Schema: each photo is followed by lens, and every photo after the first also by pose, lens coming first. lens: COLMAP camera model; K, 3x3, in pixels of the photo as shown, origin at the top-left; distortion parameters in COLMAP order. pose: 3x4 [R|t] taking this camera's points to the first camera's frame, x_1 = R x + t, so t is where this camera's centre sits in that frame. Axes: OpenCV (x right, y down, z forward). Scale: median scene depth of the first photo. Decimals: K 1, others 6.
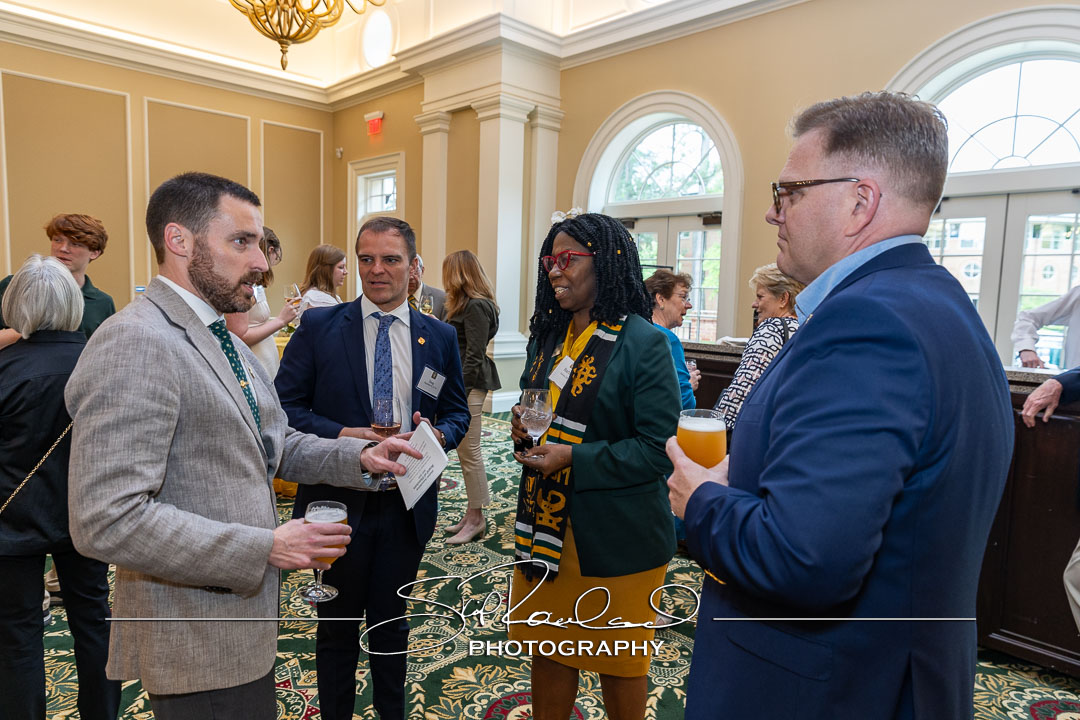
lens RADIAL K [[748.3, 0, 563.0], [0, 748.3, 370.6], [0, 0, 1]] dist [0.007750, 0.001594]
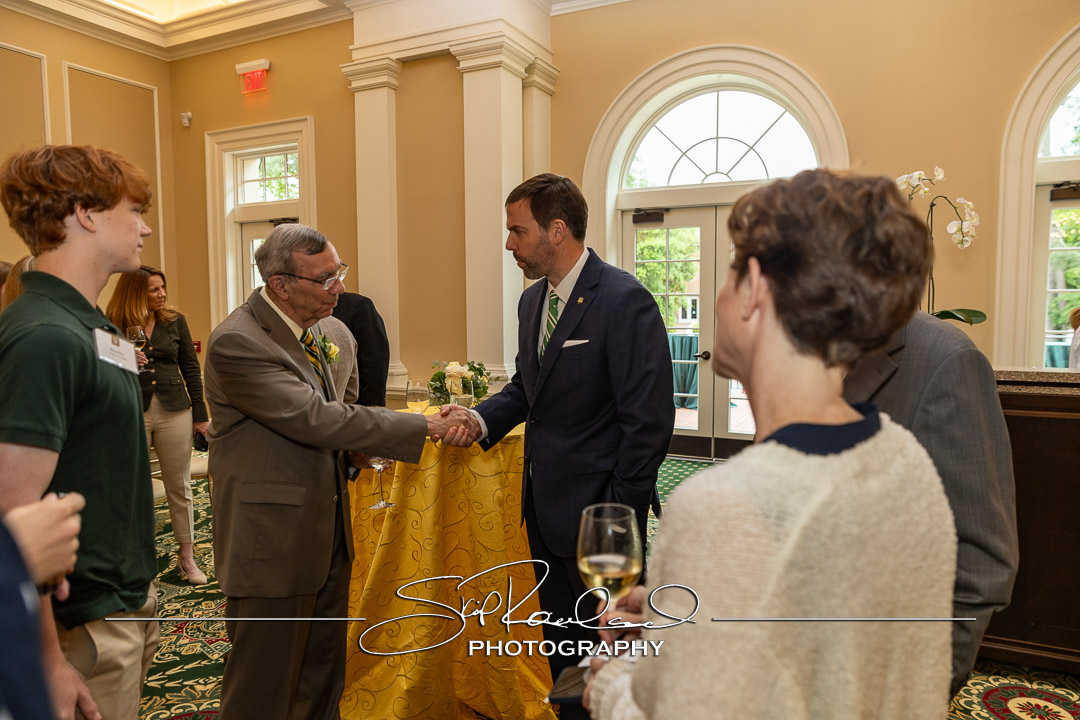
lens RADIAL K [[741.3, 0, 540.0], [0, 741.3, 360.0], [0, 0, 1]] dist [-0.010572, -0.000885]
pose [[0.938039, -0.062883, 0.340777, -0.243556], [0.072329, 0.997267, -0.015072, -0.035897], [-0.338898, 0.038786, 0.940023, 0.262828]]
